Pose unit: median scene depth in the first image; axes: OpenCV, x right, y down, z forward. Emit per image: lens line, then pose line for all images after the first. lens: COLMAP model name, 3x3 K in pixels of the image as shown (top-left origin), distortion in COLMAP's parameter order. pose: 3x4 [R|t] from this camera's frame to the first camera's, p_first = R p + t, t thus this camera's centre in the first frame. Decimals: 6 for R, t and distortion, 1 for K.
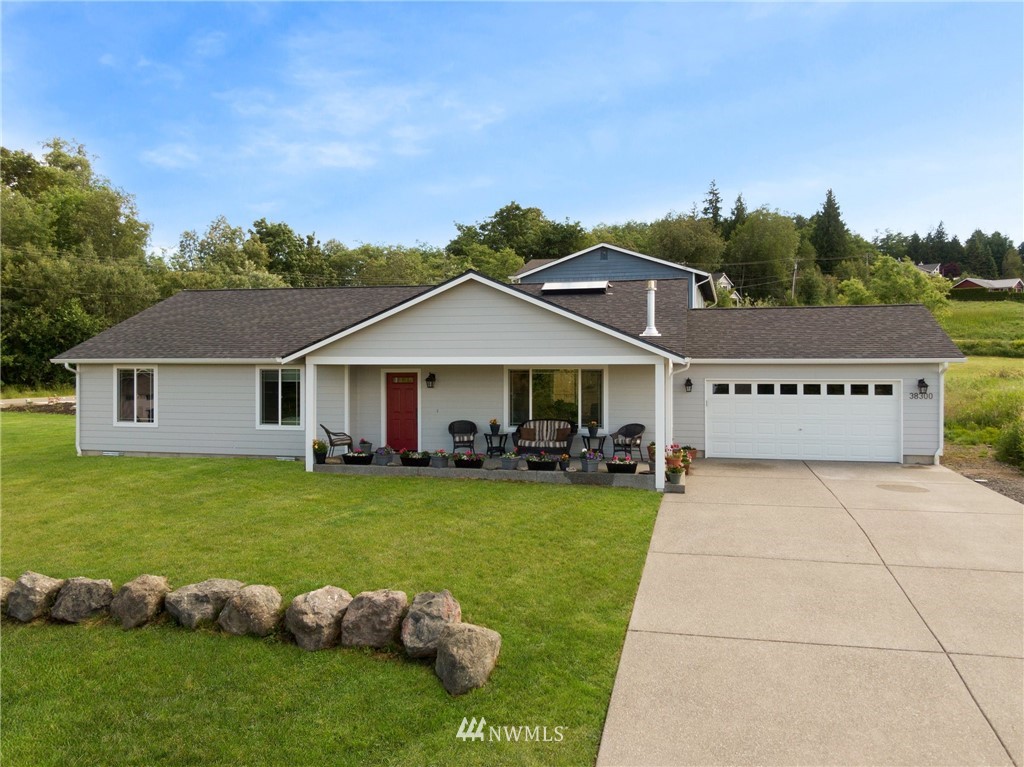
lens RADIAL K [[788.5, 0, 512.0], [0, 788.5, 383.5], [0, 0, 1]] dist [0.007866, -0.008958]
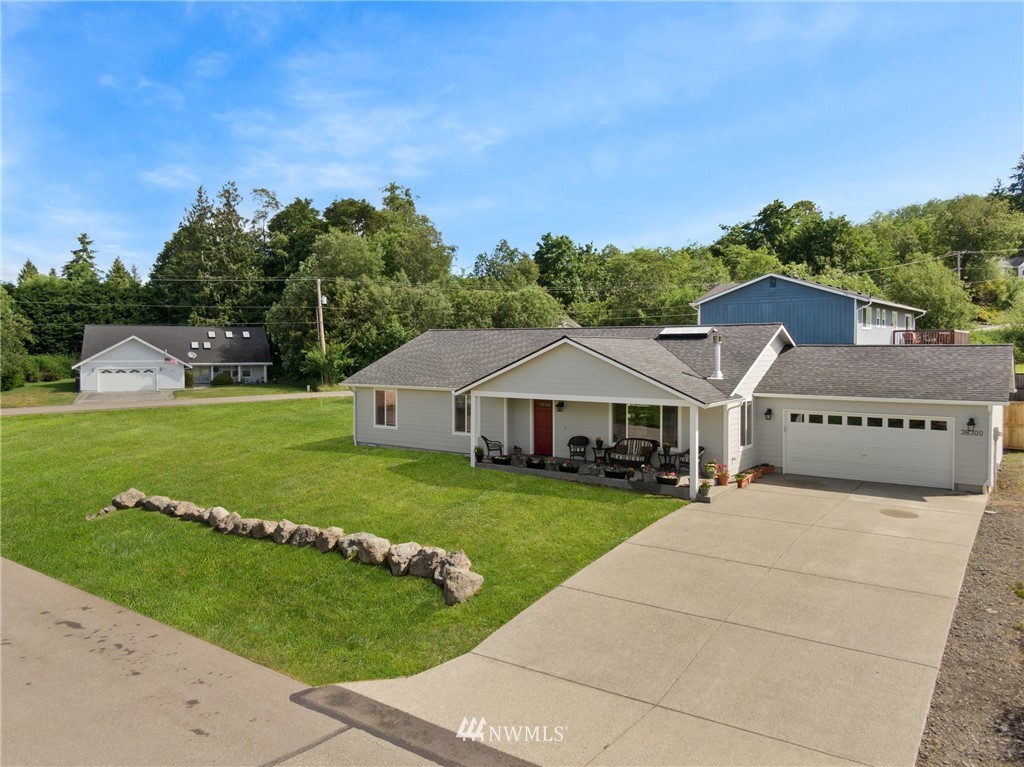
lens RADIAL K [[743.2, 0, 512.0], [0, 743.2, 383.5], [0, 0, 1]] dist [0.048927, -0.006957]
pose [[0.922898, 0.017489, -0.384646, 0.323485], [-0.006826, 0.999554, 0.029068, -0.081662], [0.384983, -0.024201, 0.922606, -0.248095]]
